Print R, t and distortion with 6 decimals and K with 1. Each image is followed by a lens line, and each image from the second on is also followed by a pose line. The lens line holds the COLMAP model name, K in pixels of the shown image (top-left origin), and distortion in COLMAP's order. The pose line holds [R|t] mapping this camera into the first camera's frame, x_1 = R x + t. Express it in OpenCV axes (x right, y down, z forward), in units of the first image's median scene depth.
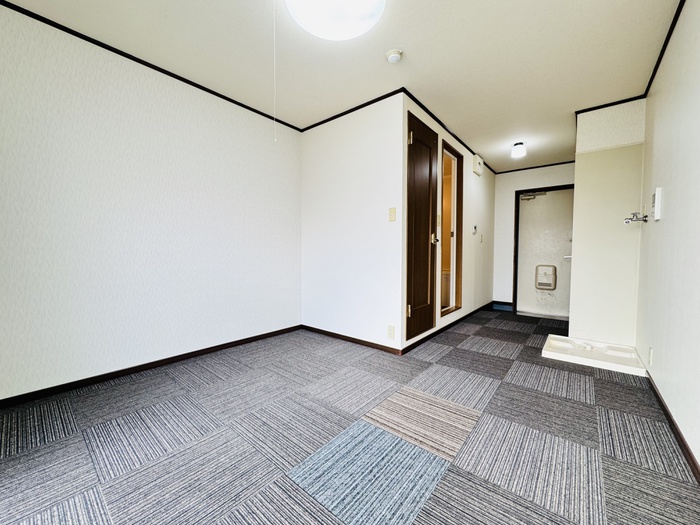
lens RADIAL K [[280.2, 0, 349.5], [0, 280.2, 262.0], [0, 0, 1]] dist [-0.004090, 0.000327]
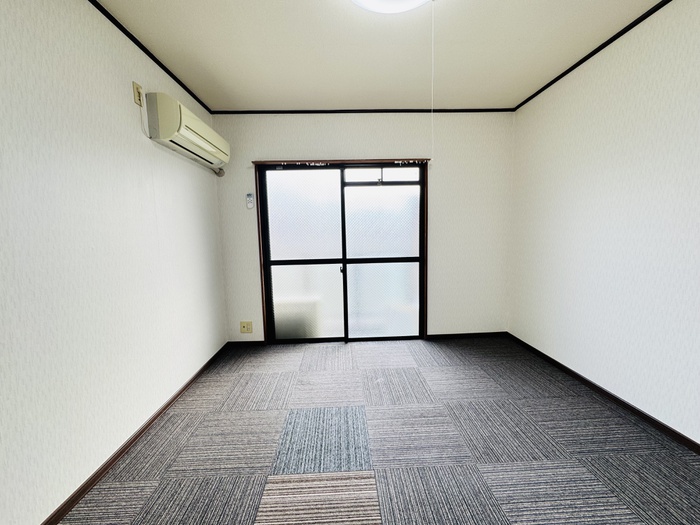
lens RADIAL K [[280.2, 0, 348.4], [0, 280.2, 262.9], [0, 0, 1]] dist [-0.004090, 0.000327]
pose [[-0.746897, 0.084911, -0.659496, 0.538533], [-0.001181, 0.991642, 0.129013, -0.172565], [0.664939, 0.097138, -0.740554, 1.332804]]
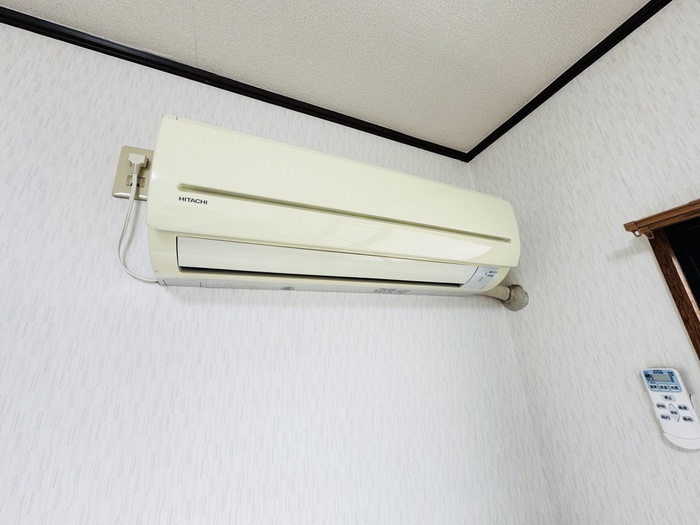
lens RADIAL K [[280.2, 0, 348.6], [0, 280.2, 260.6], [0, 0, 1]] dist [-0.004090, 0.000327]
pose [[-0.900060, 0.190202, 0.392064, 0.070972], [0.076336, 0.954622, -0.287871, -0.404278], [-0.429027, -0.229173, -0.873737, 0.263173]]
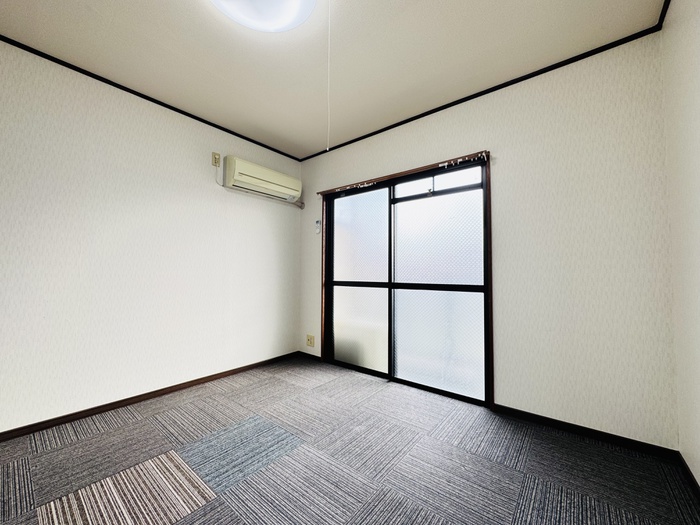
lens RADIAL K [[280.2, 0, 347.9], [0, 280.2, 261.8], [0, 0, 1]] dist [-0.004090, 0.000327]
pose [[-0.999904, -0.008859, -0.010620, -0.270576], [-0.008780, 0.999934, -0.007450, -0.081223], [0.010685, -0.007356, -0.999916, 1.554561]]
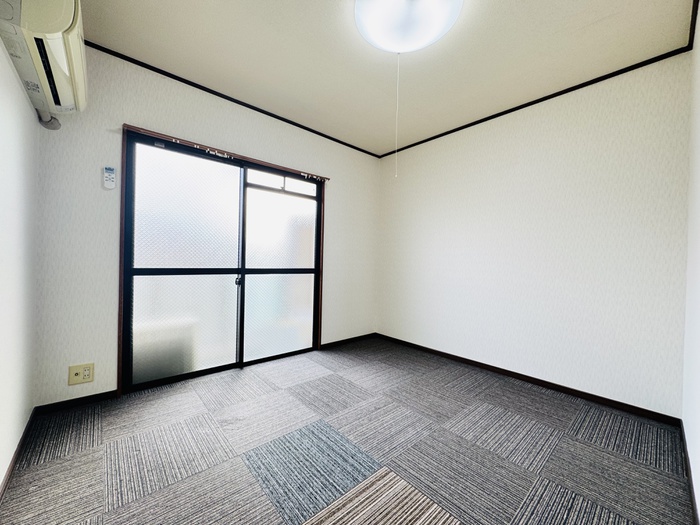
lens RADIAL K [[280.2, 0, 349.2], [0, 280.2, 263.3], [0, 0, 1]] dist [-0.004090, 0.000327]
pose [[-0.151320, 0.002169, -0.988483, 0.789269], [-0.059636, 0.998156, 0.011319, -0.060700], [0.986684, 0.060662, -0.150911, 0.855513]]
